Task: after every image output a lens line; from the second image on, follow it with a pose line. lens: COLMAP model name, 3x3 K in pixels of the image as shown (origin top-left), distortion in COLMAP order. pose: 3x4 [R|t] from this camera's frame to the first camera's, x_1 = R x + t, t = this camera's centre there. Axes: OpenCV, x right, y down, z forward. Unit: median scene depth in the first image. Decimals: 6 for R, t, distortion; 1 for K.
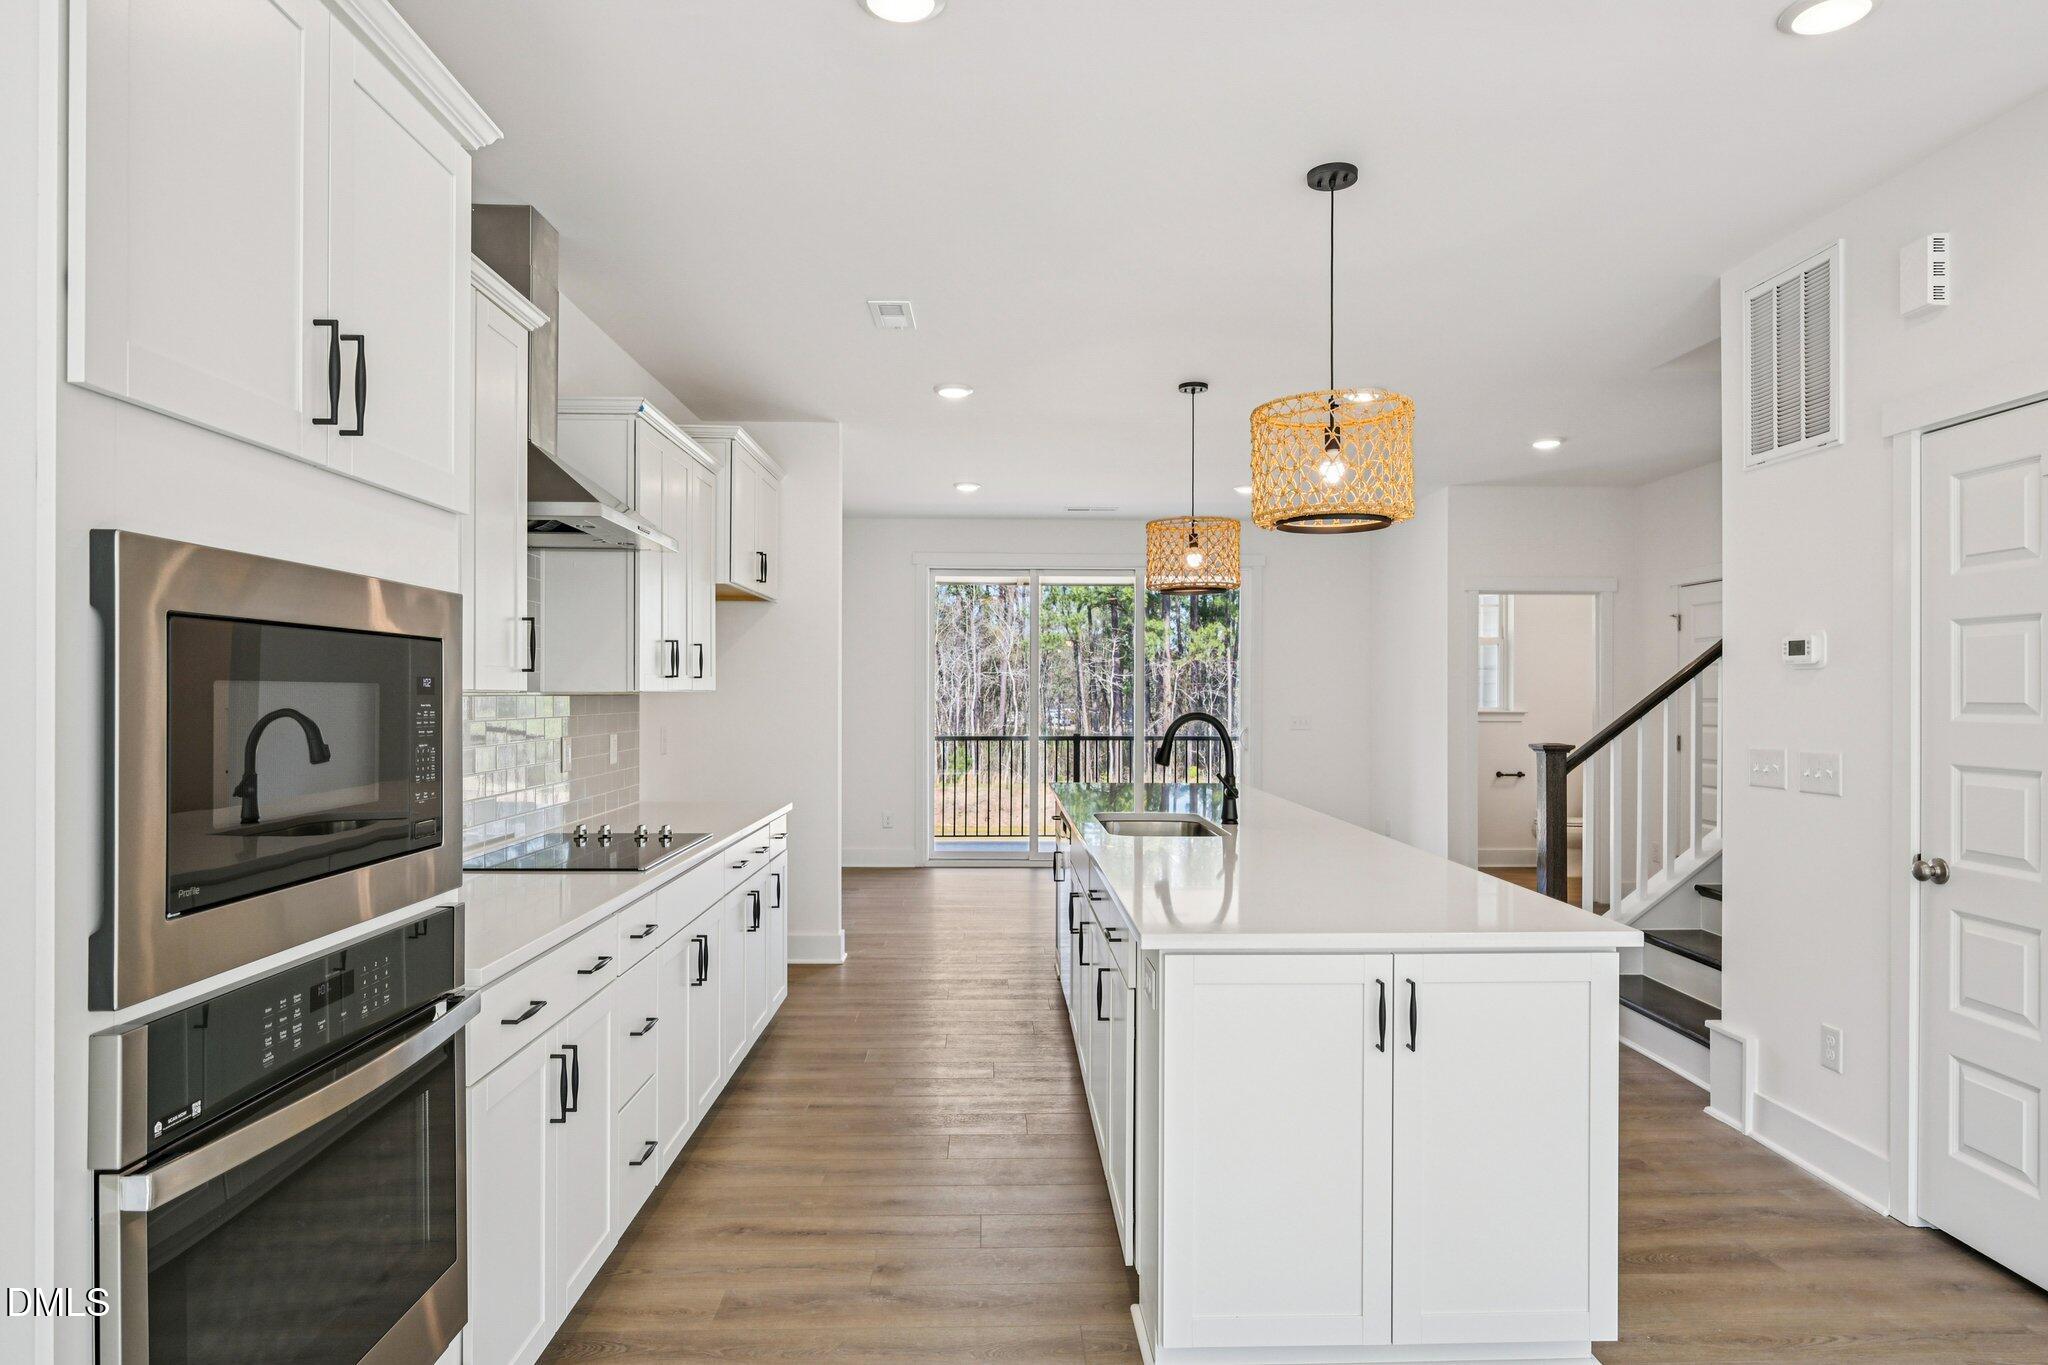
lens RADIAL K [[1188.6, 0, 1027.5], [0, 1188.6, 684.6], [0, 0, 1]] dist [0.007326, -0.007945]
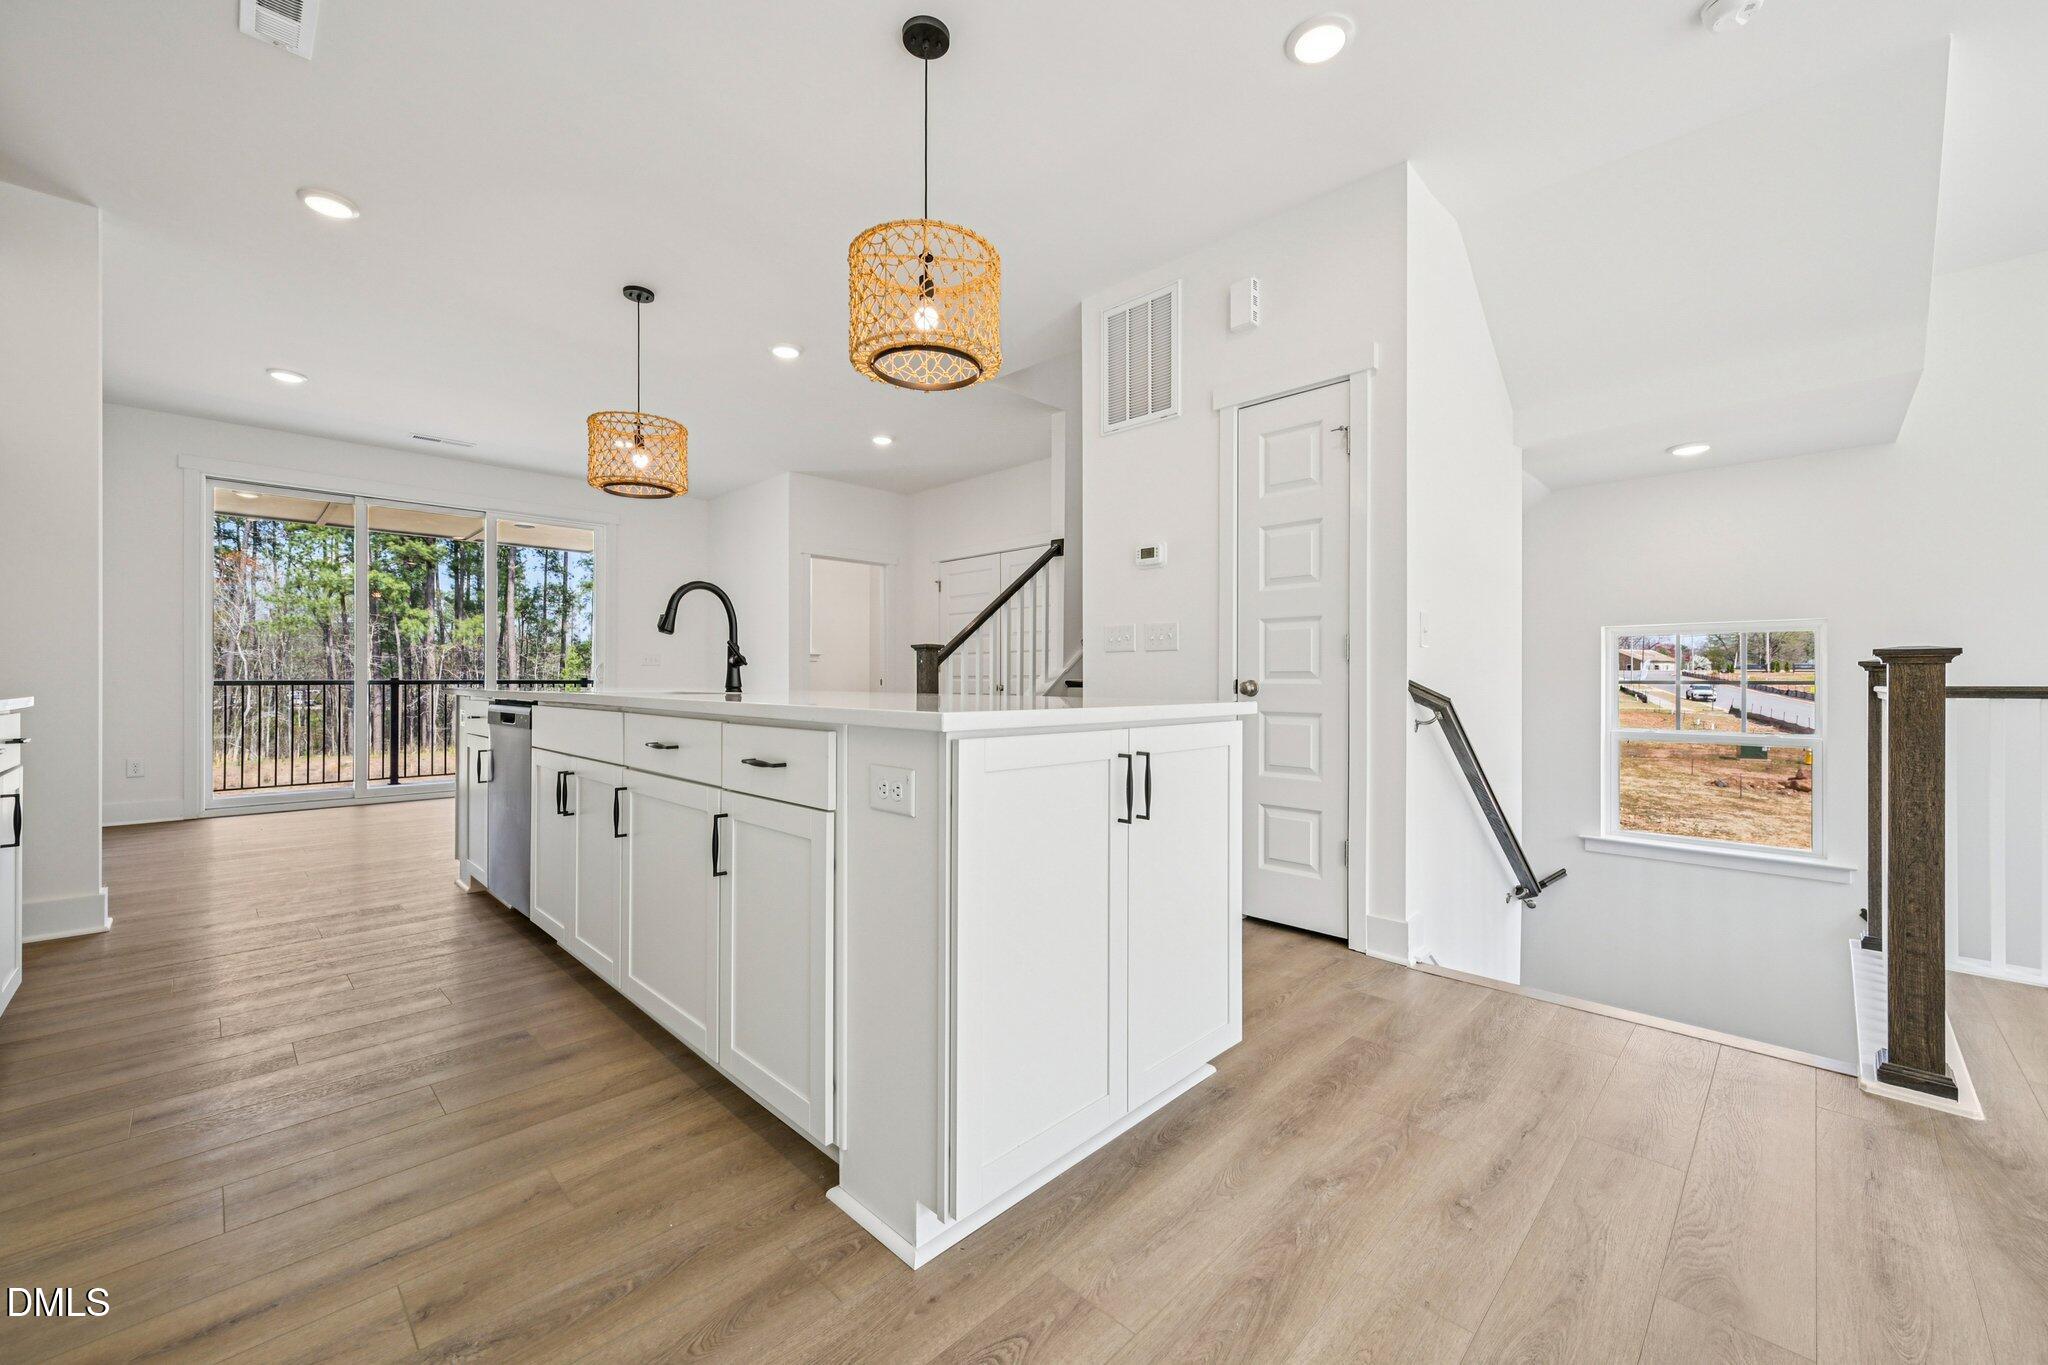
lens RADIAL K [[803.6, 0, 1020.2], [0, 803.6, 682.5], [0, 0, 1]] dist [-0.003156, 0.000256]
pose [[0.714306, 0.000169, 0.699833, -0.118619], [-0.001229, 0.999999, 0.001013, 0.093153], [-0.699832, -0.001584, 0.714305, 0.286570]]
